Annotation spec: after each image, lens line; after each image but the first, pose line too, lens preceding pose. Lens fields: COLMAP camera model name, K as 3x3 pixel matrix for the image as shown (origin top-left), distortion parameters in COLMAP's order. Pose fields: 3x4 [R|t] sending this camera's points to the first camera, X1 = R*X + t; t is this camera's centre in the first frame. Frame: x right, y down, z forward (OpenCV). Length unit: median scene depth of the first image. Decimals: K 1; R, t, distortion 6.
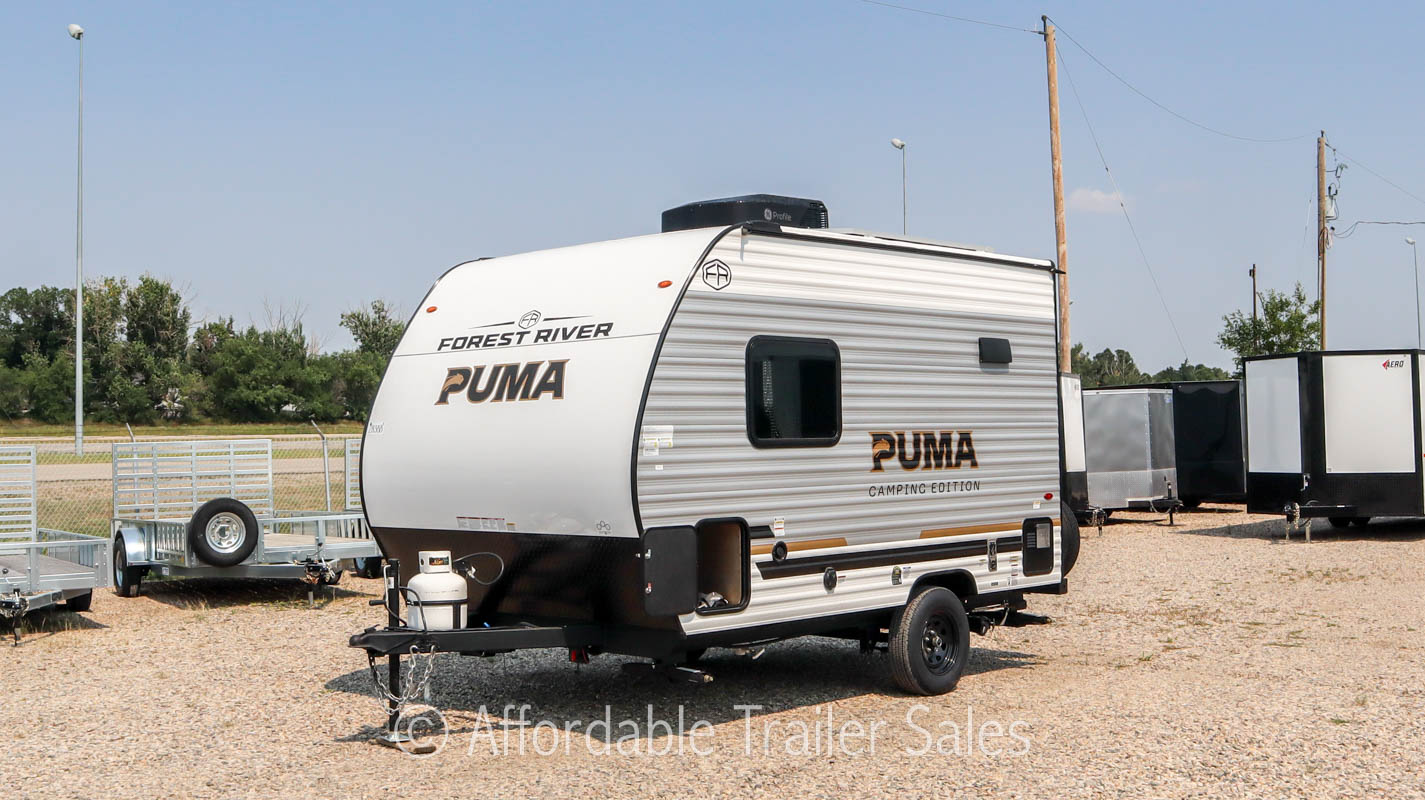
lens RADIAL K [[1561.8, 0, 712.5], [0, 1561.8, 400.0], [0, 0, 1]] dist [-0.023333, -0.004314]
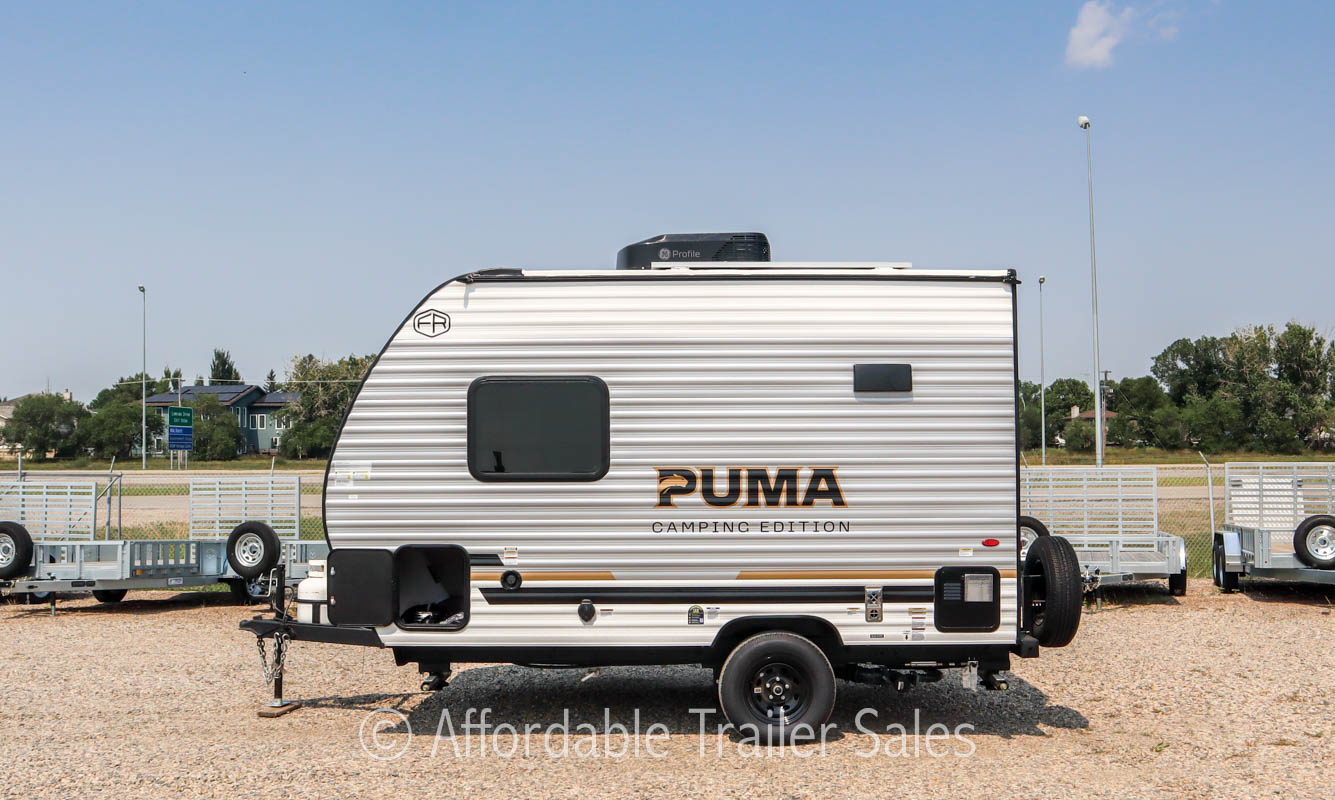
lens RADIAL K [[1344.1, 0, 668.4], [0, 1344.1, 438.5], [0, 0, 1]] dist [-0.078055, 0.000367]
pose [[0.710020, -0.007225, -0.704145, 0.686906], [0.010148, 0.999949, -0.000027, 0.002302], [0.704109, -0.007127, 0.710056, 0.390045]]
